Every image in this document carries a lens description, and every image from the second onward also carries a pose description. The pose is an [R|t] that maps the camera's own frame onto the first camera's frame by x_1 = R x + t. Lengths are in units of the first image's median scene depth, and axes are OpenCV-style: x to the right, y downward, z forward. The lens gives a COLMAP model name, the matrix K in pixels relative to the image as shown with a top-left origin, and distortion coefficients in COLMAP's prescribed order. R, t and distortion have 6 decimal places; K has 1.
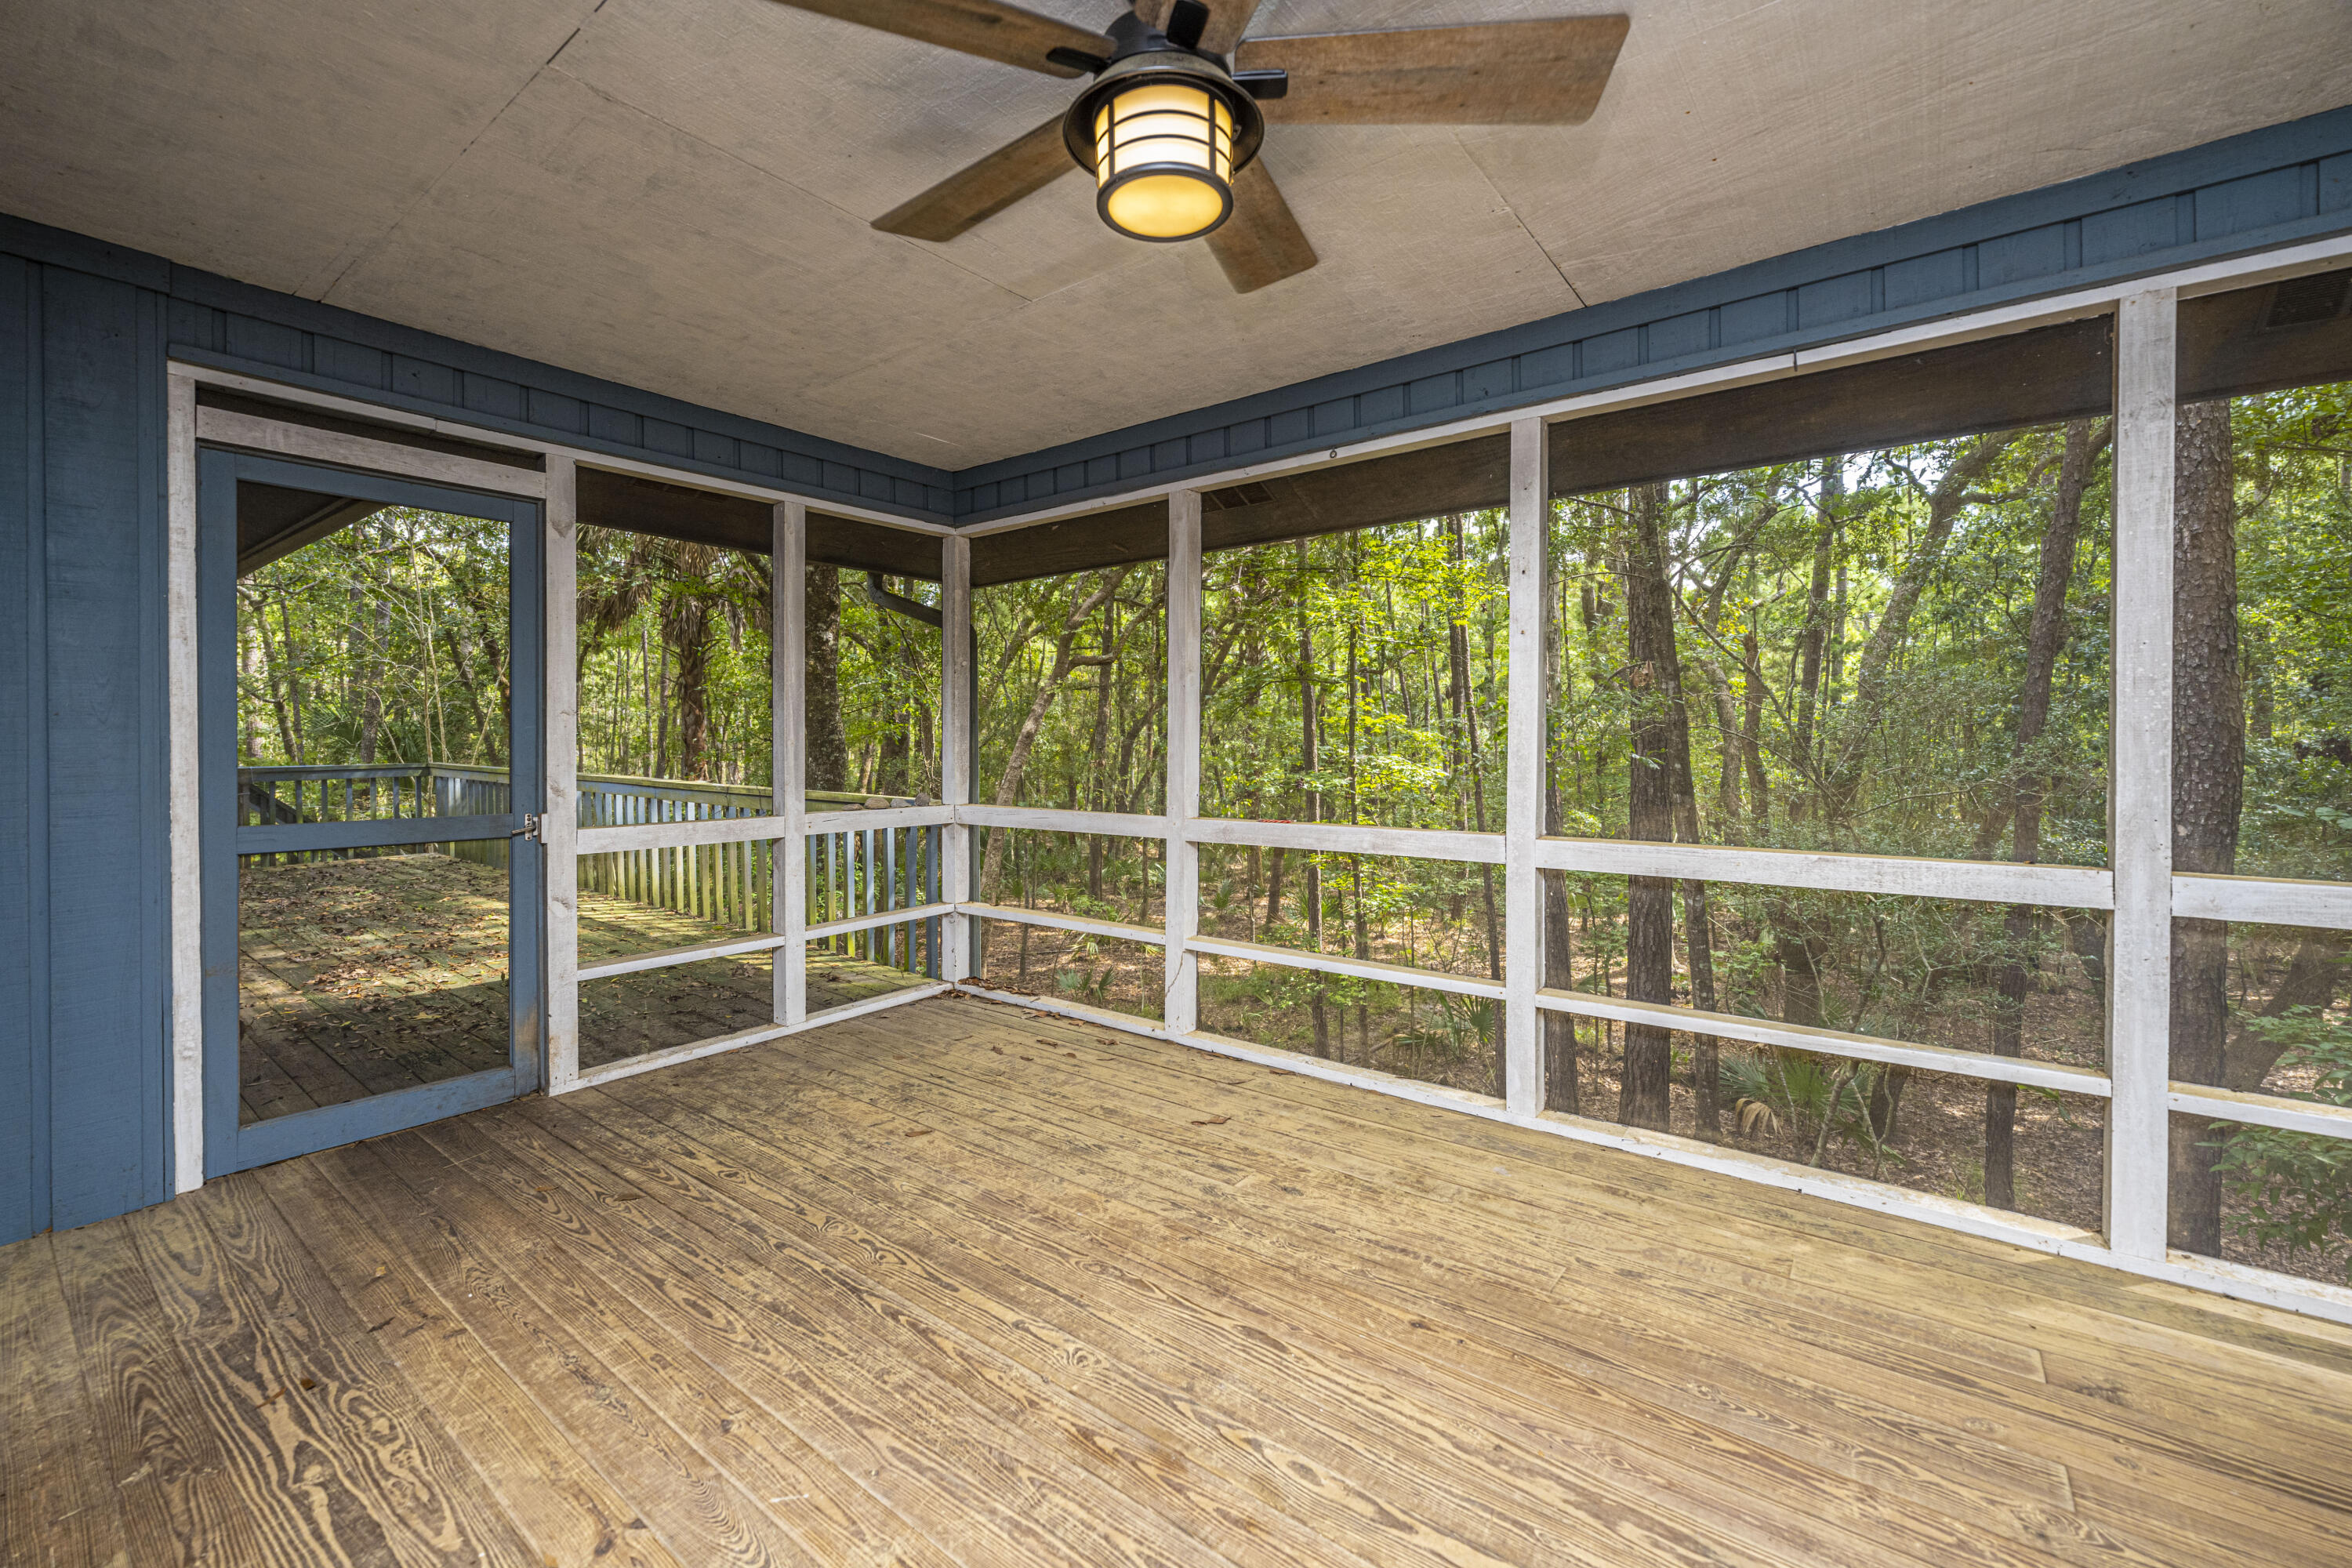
lens RADIAL K [[960.7, 0, 1174.8], [0, 960.7, 740.9], [0, 0, 1]] dist [-0.001982, -0.000027]
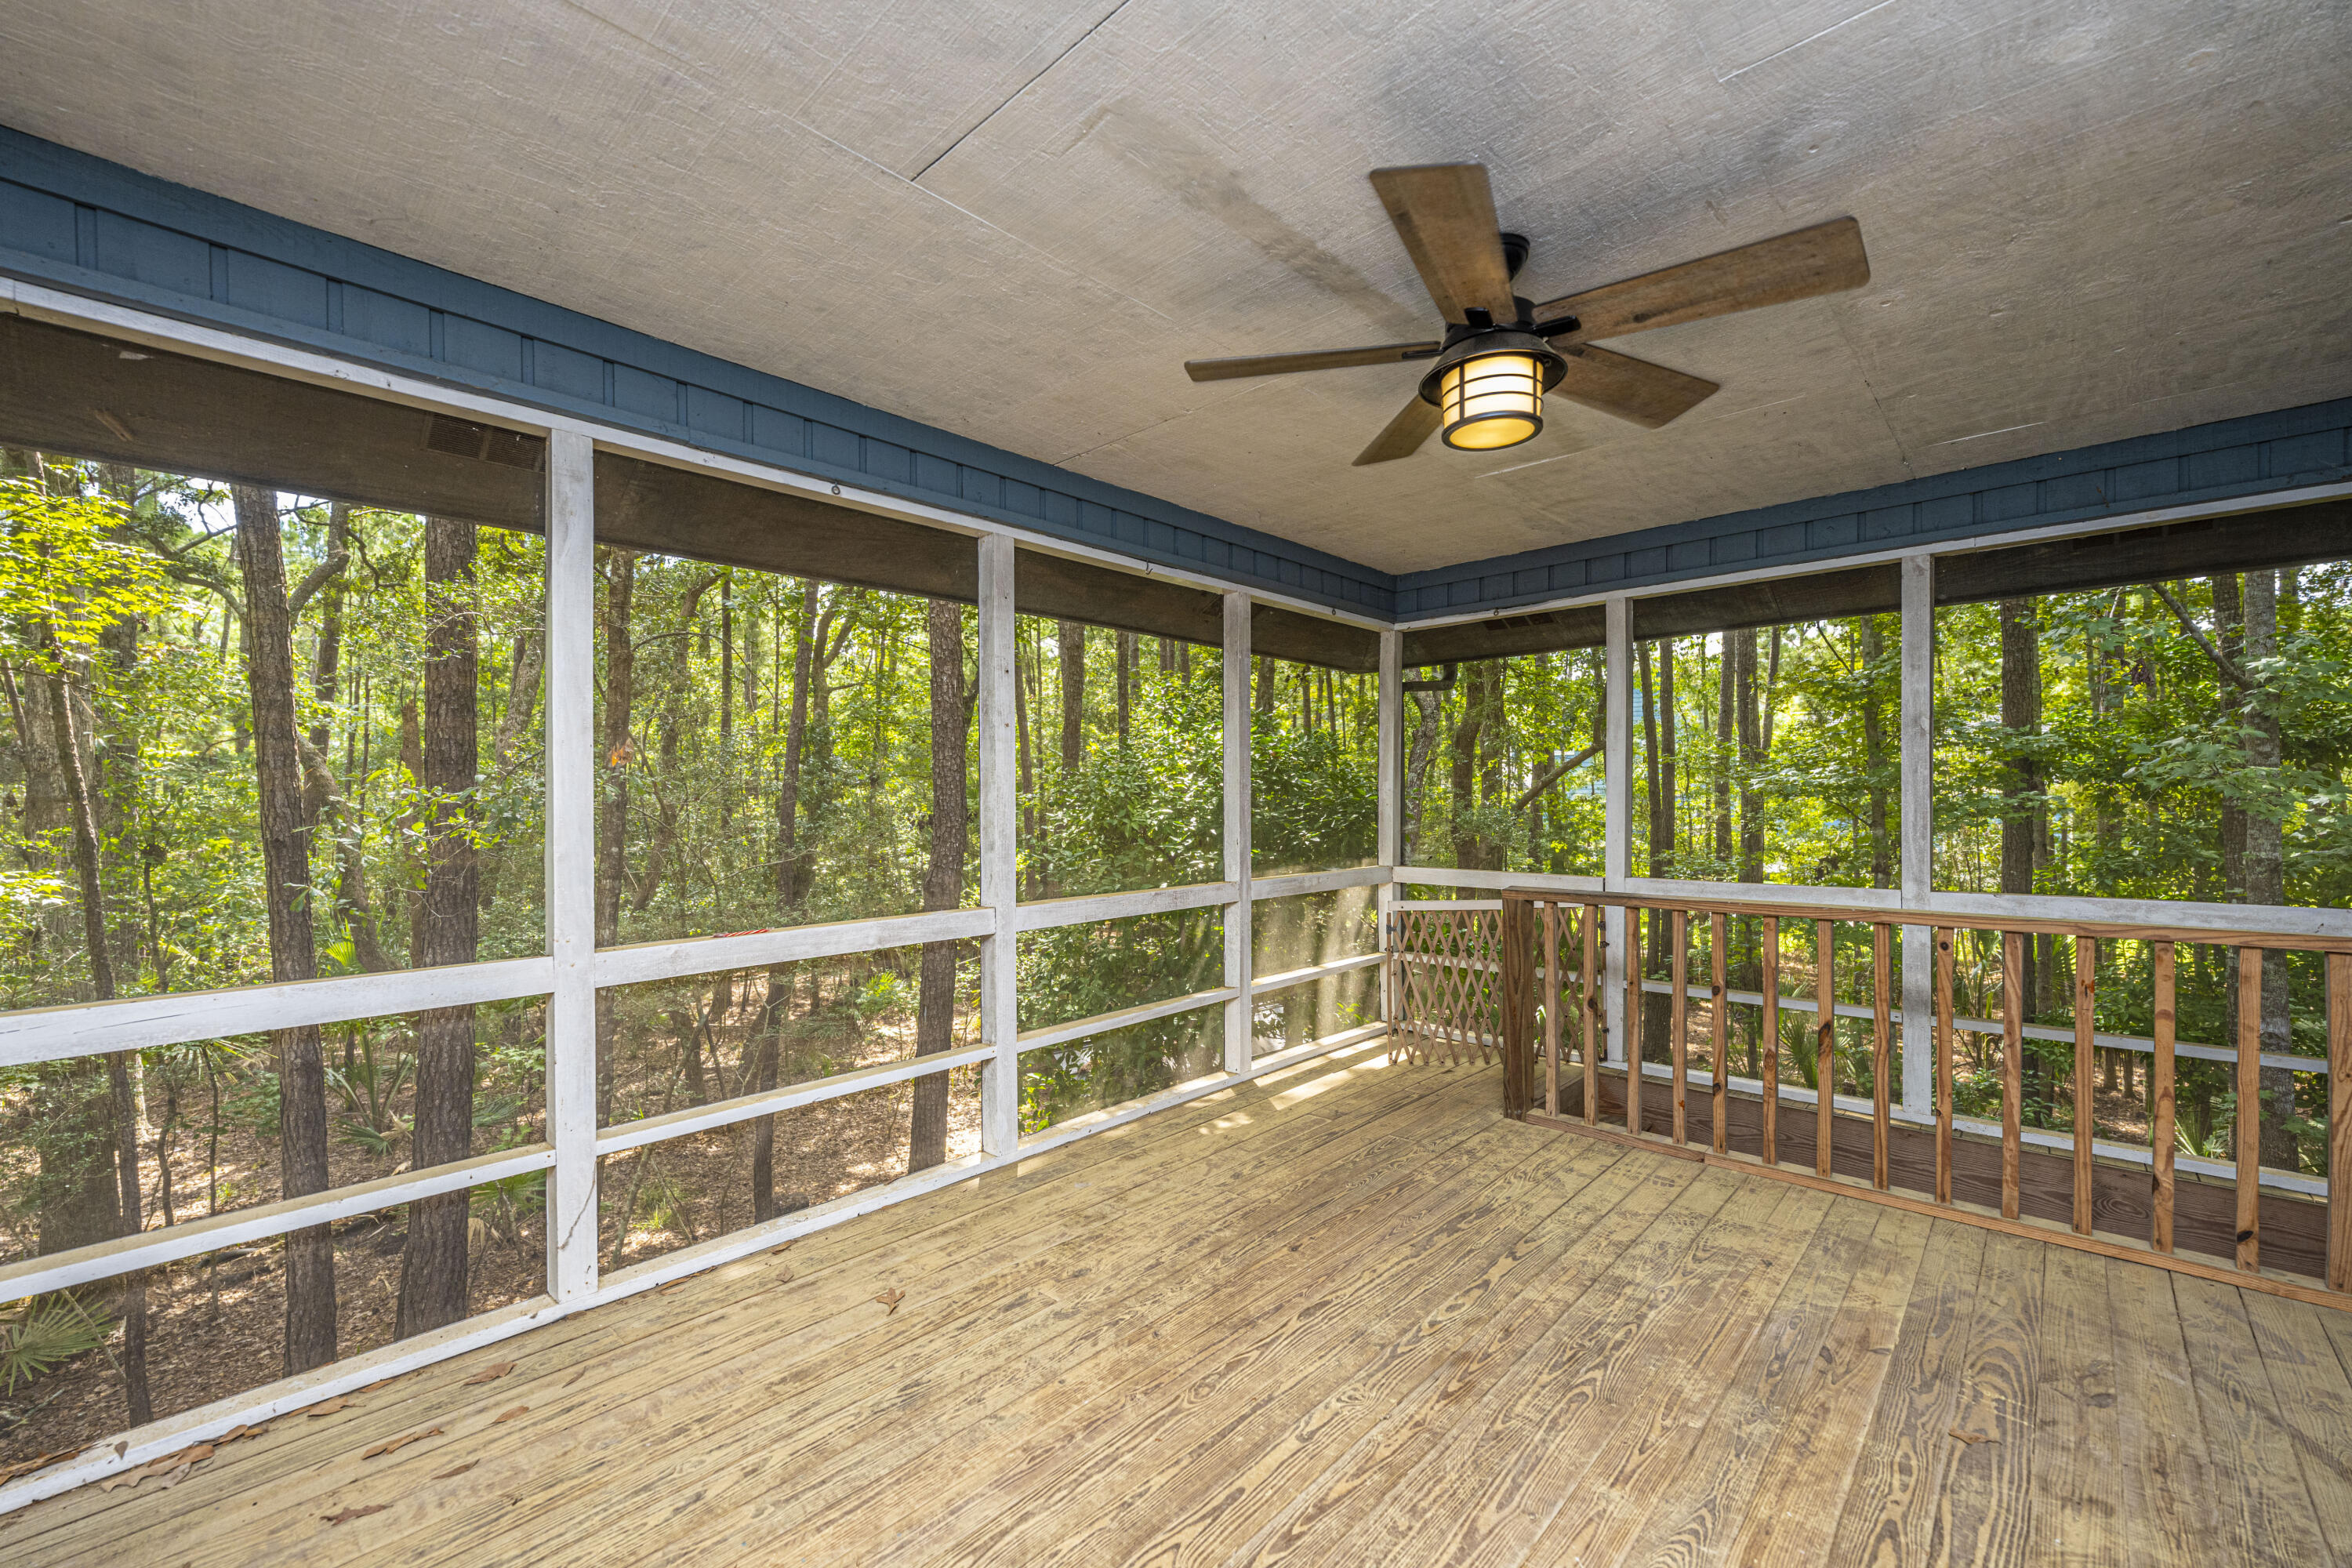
lens RADIAL K [[986.9, 0, 1184.4], [0, 986.9, 811.9], [0, 0, 1]] dist [0.000169, 0.000046]
pose [[0.074567, -0.004540, 0.997206, -0.888446], [0.012196, 0.999919, 0.003640, -0.013738], [-0.997141, 0.011891, 0.074616, 0.806127]]
